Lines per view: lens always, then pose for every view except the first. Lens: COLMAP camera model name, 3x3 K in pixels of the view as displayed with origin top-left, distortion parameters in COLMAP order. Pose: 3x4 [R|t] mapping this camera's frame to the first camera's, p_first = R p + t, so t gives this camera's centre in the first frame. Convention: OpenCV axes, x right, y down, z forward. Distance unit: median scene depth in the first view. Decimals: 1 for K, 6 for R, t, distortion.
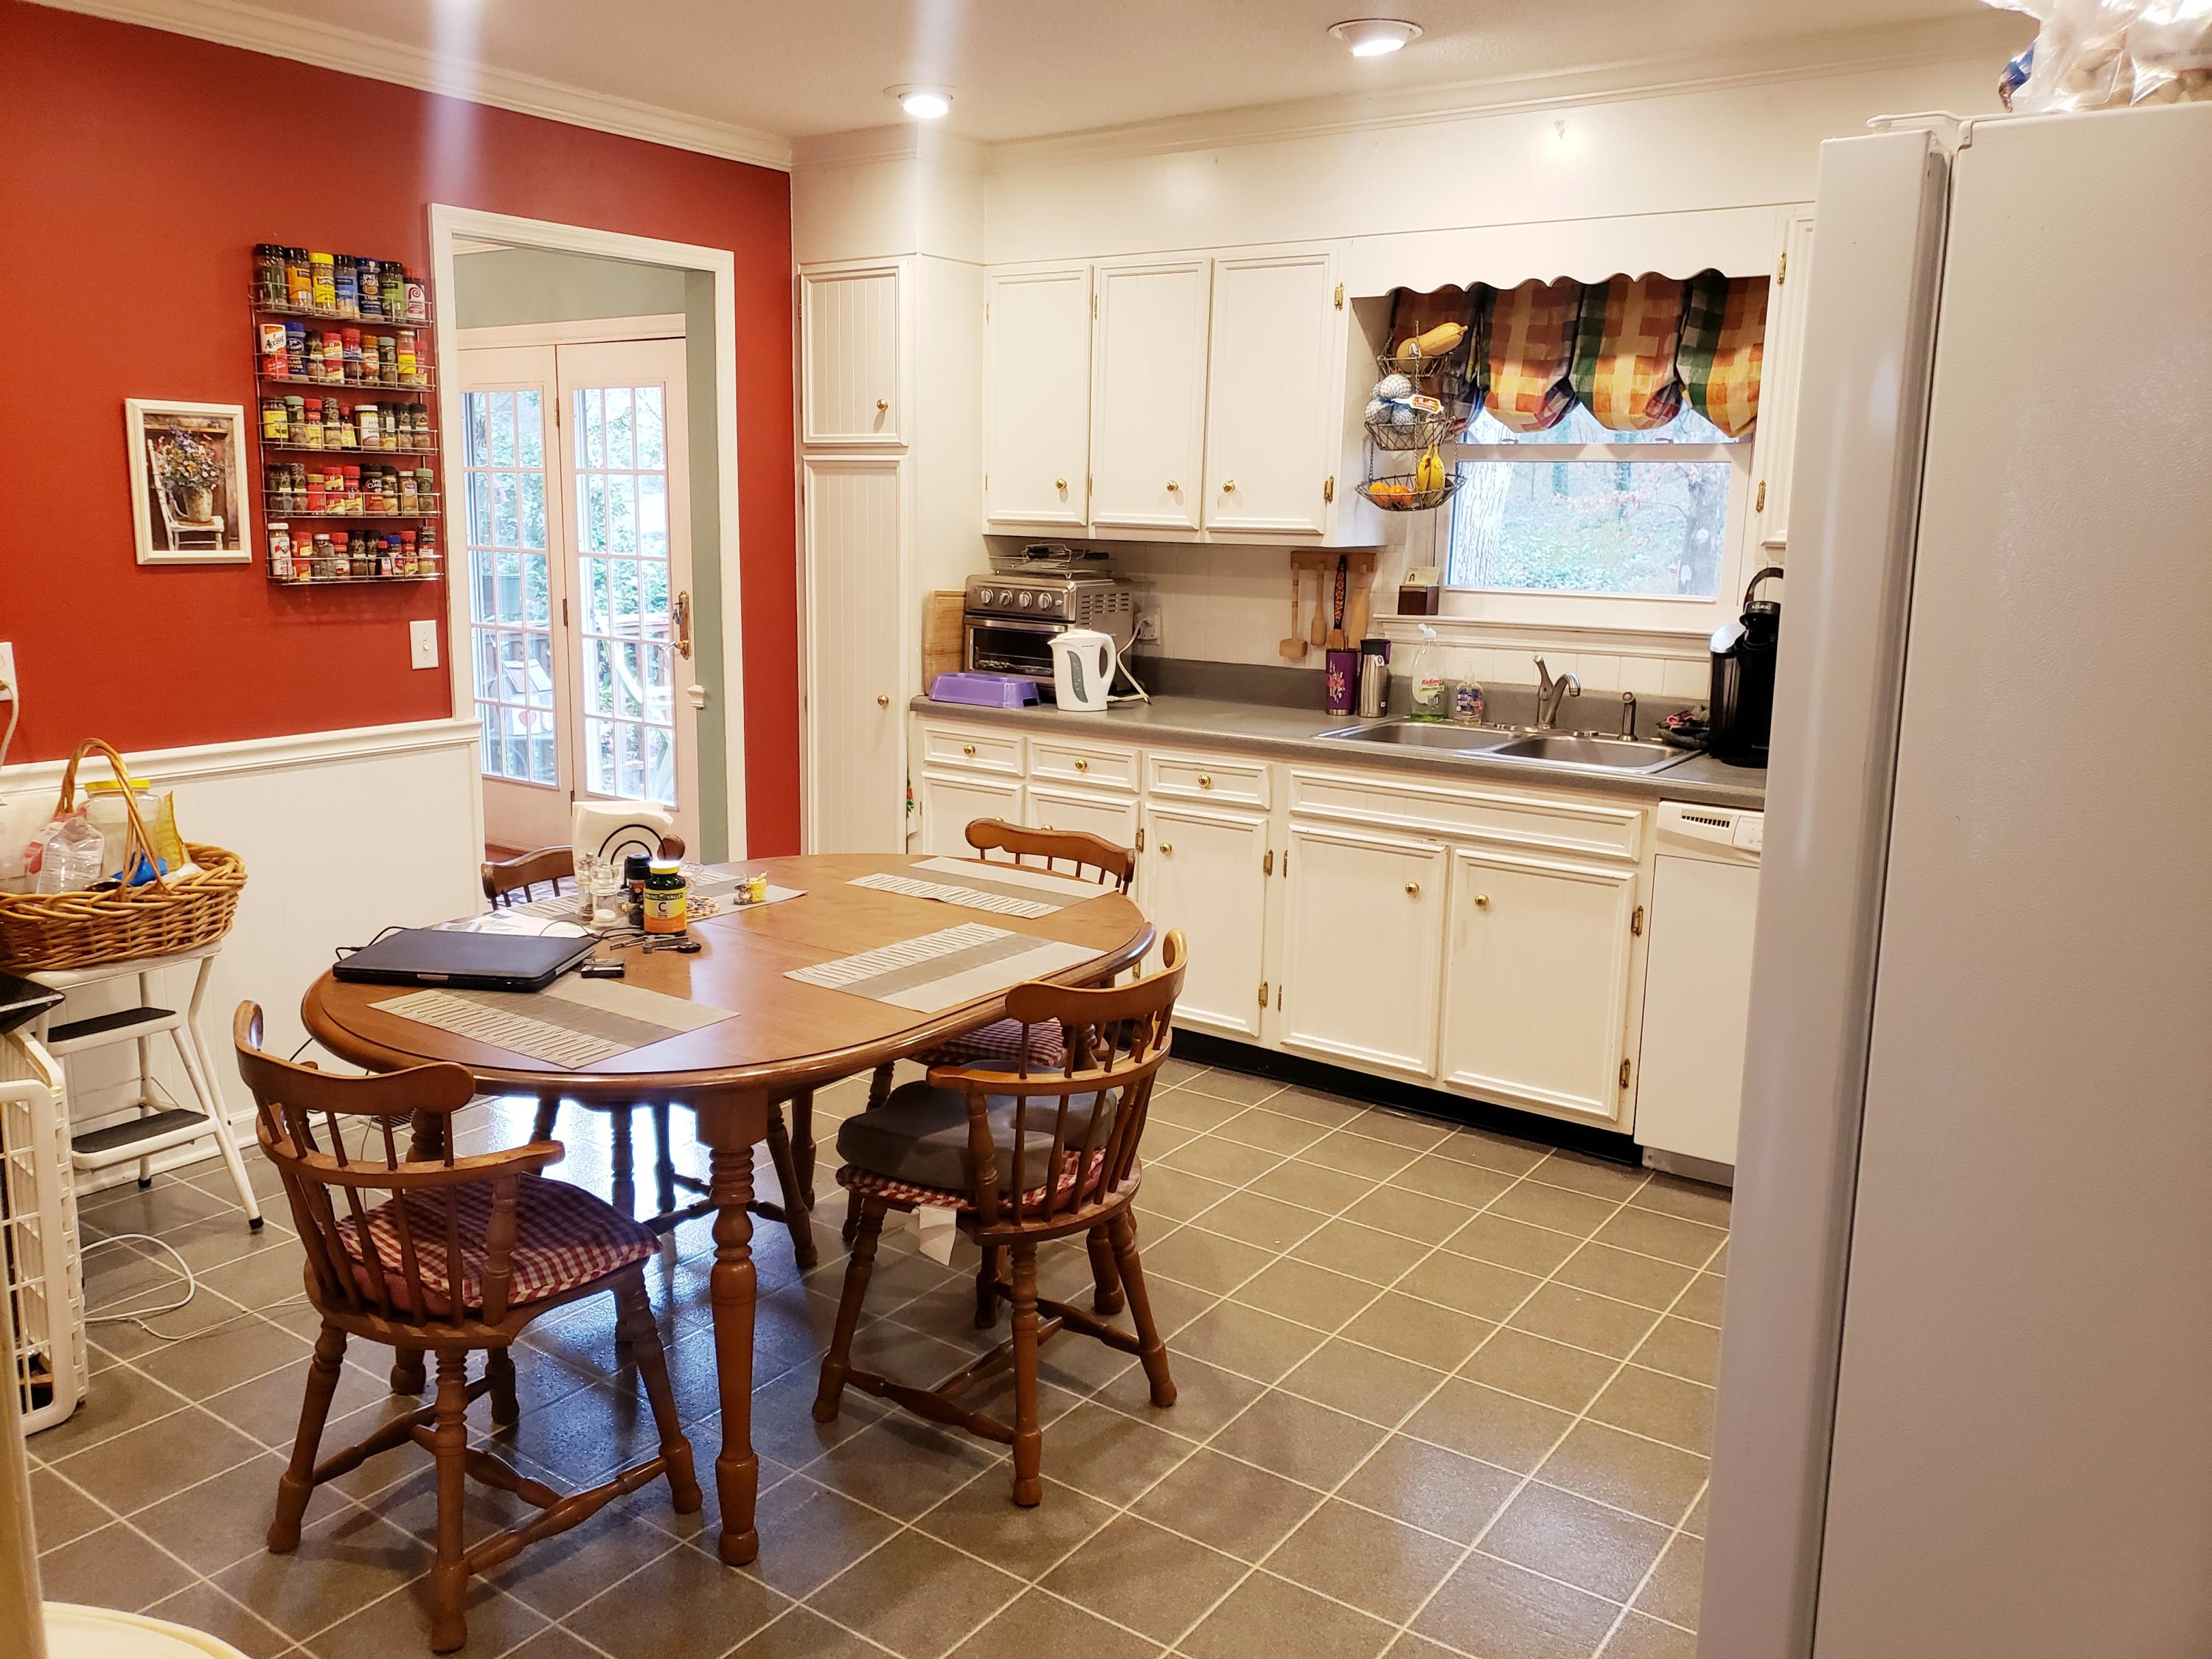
lens RADIAL K [[1721.6, 0, 1104.2], [0, 1721.6, 824.1], [0, 0, 1]] dist [0.006865, 0.000663]
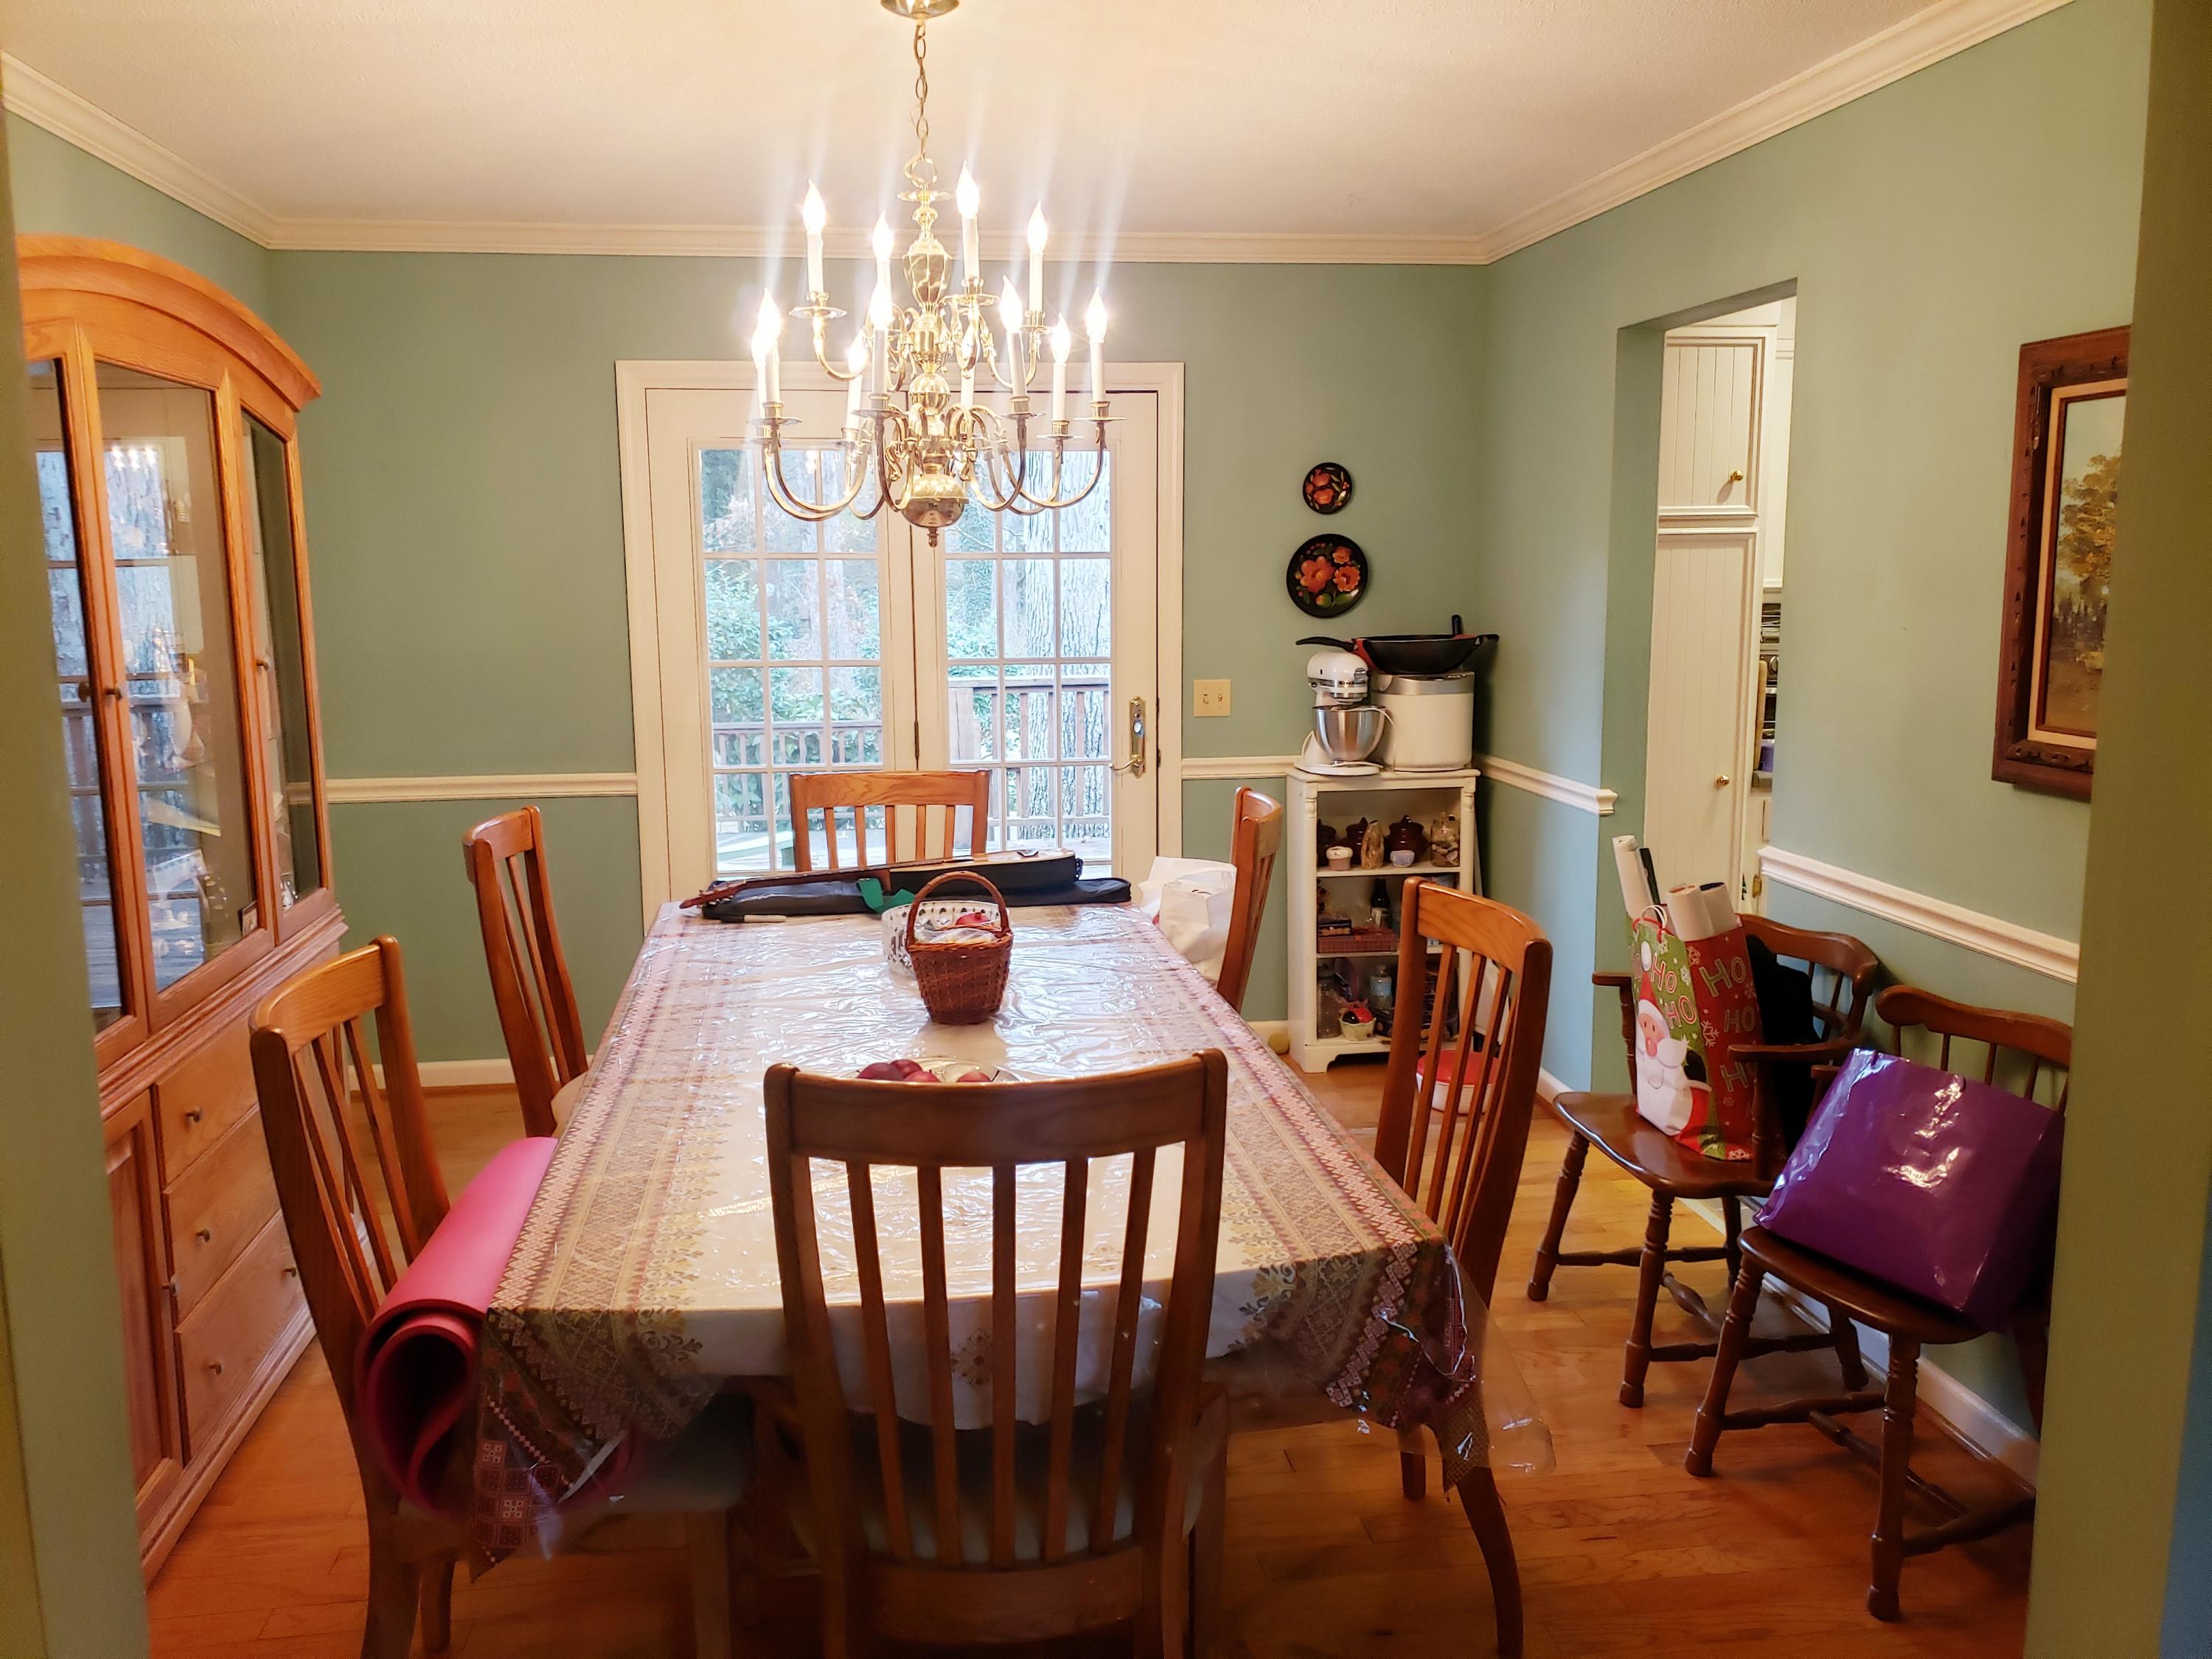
lens RADIAL K [[1721.6, 0, 1106.5], [0, 1721.6, 827.6], [0, 0, 1]] dist [0.006865, 0.000663]
pose [[0.718820, -0.133958, 0.682168, -1.027317], [0.157746, 0.987094, 0.027614, -0.126480], [-0.677063, 0.087759, 0.730674, 0.533105]]
